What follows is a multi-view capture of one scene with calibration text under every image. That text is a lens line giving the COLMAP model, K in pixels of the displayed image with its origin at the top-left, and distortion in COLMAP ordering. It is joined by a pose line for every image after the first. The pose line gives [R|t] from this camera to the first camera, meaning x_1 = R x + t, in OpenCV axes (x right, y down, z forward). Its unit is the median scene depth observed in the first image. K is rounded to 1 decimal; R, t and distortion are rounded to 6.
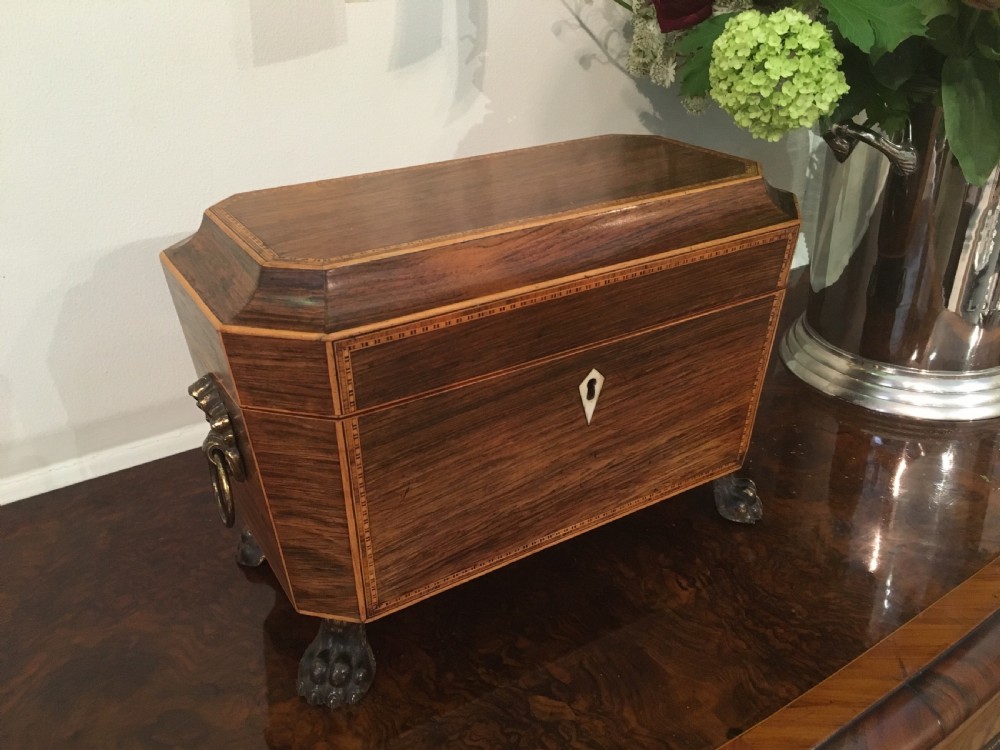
lens RADIAL K [[853.0, 0, 499.9], [0, 853.0, 378.0], [0, 0, 1]] dist [0.091364, -0.145768]
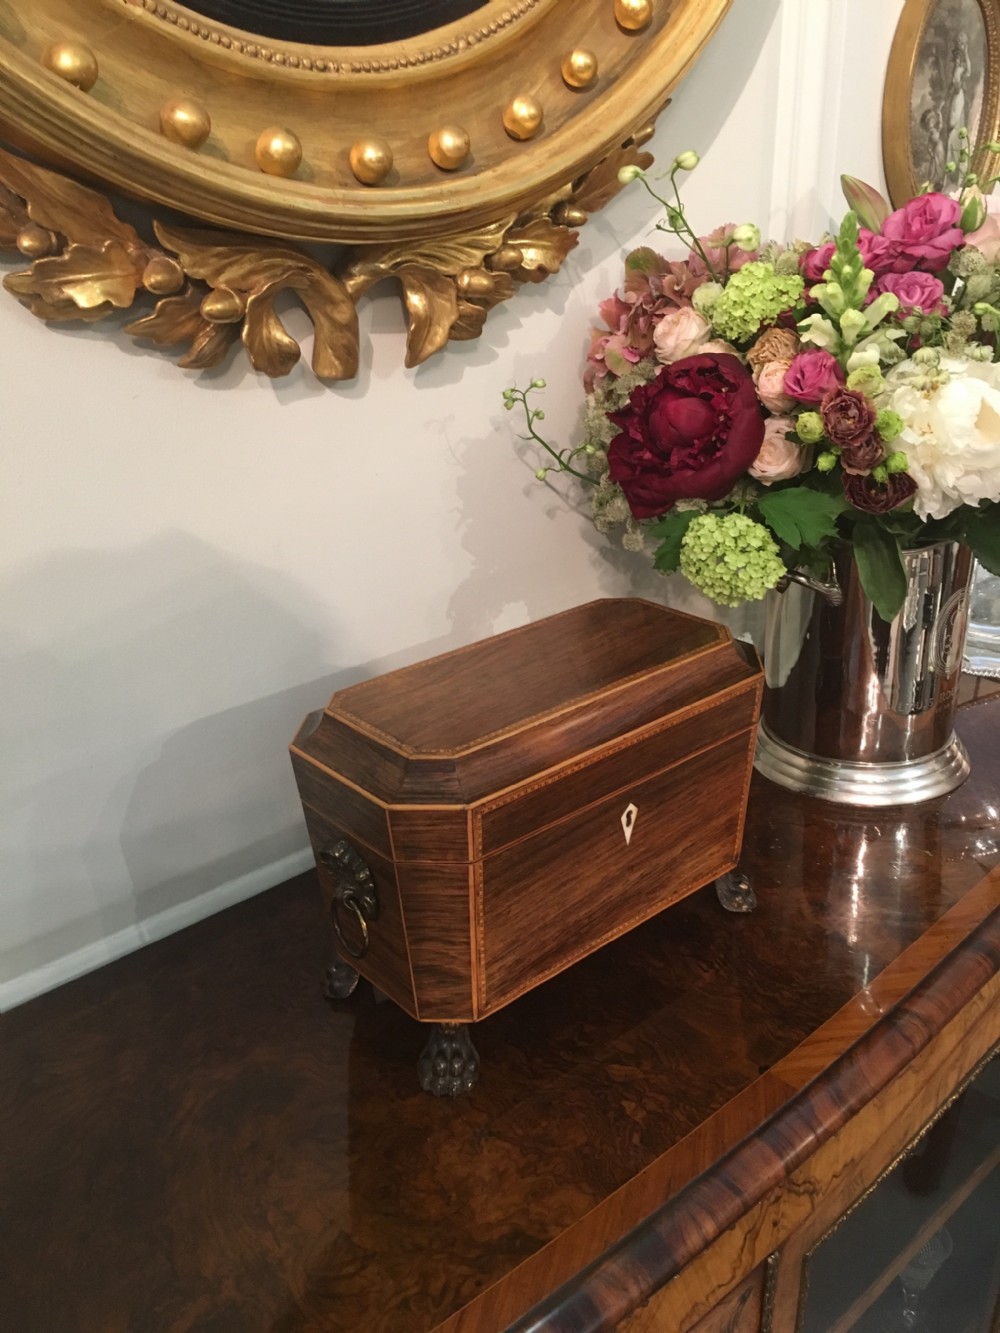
lens RADIAL K [[1140.7, 0, 502.9], [0, 1140.7, 662.9], [0, 0, 1]] dist [0.079236, -0.119004]
pose [[0.986735, -0.082403, 0.139868, -0.290945], [0.094367, 0.992223, -0.081165, -0.093628], [-0.132092, 0.093288, 0.986838, -0.681710]]
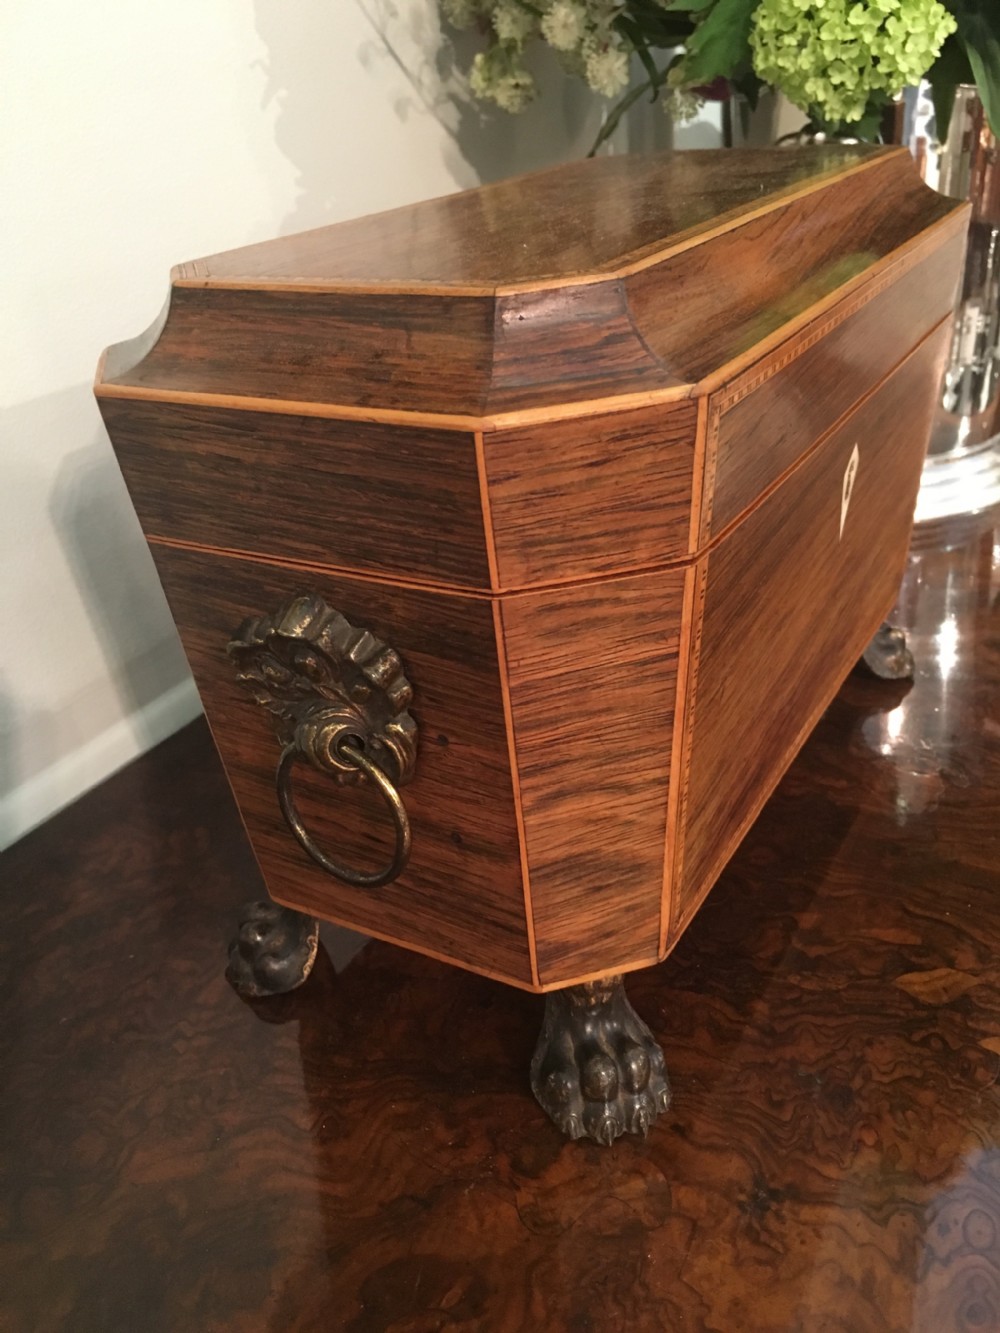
lens RADIAL K [[1147.2, 0, 501.9], [0, 1147.2, 667.3], [0, 0, 1]] dist [0.073161, -0.120643]
pose [[0.875311, -0.266986, 0.403174, -0.468313], [0.275854, 0.960481, 0.037148, 0.040817], [-0.397159, 0.078702, 0.914369, 0.315256]]
